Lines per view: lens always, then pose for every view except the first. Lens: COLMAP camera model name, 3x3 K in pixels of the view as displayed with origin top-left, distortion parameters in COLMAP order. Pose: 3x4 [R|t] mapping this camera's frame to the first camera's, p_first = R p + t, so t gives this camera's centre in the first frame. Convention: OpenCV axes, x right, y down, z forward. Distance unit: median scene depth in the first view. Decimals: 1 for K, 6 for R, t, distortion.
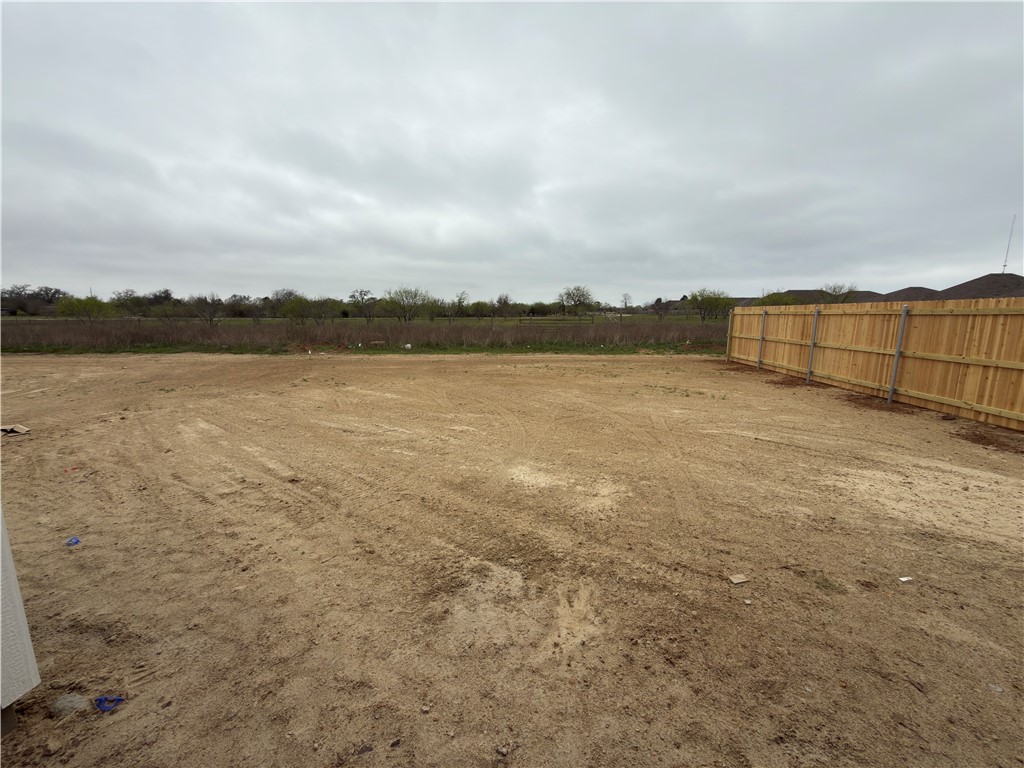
lens RADIAL K [[407.0, 0, 513.2], [0, 407.0, 385.3], [0, 0, 1]] dist [0.001216, 0.000008]
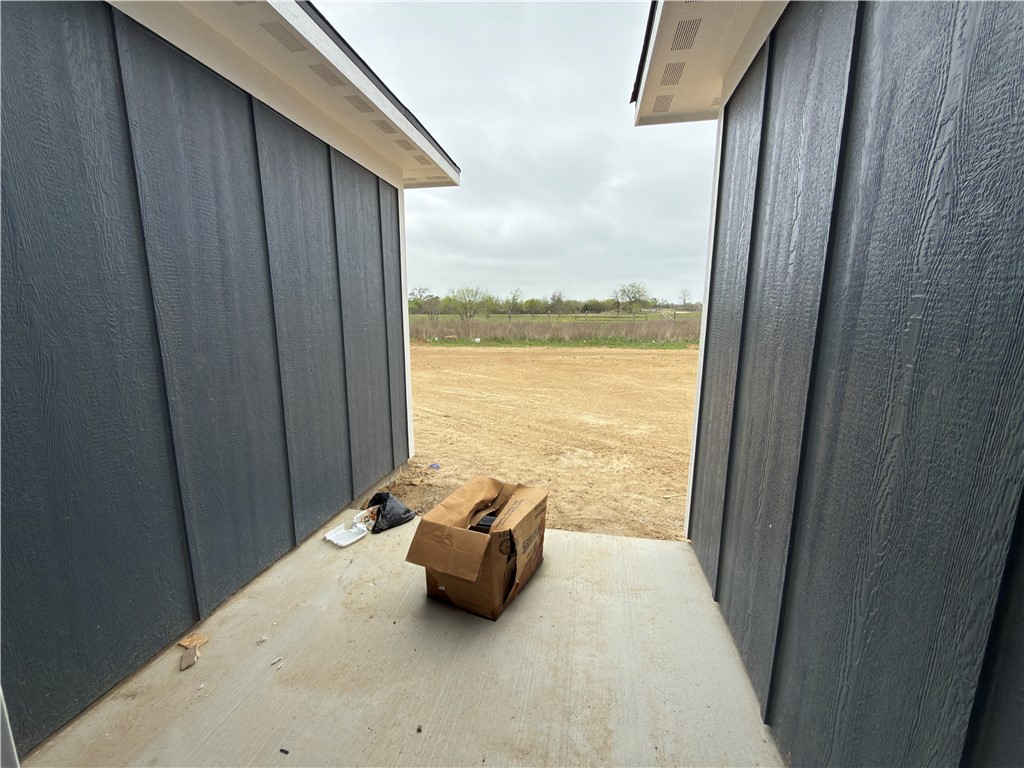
lens RADIAL K [[407.0, 0, 513.2], [0, 407.0, 385.3], [0, 0, 1]] dist [0.001216, 0.000008]
pose [[0.992043, 0.023386, -0.123708, -0.016326], [-0.022477, 0.999709, 0.008742, 0.019269], [0.123876, -0.005892, 0.992280, -0.126730]]
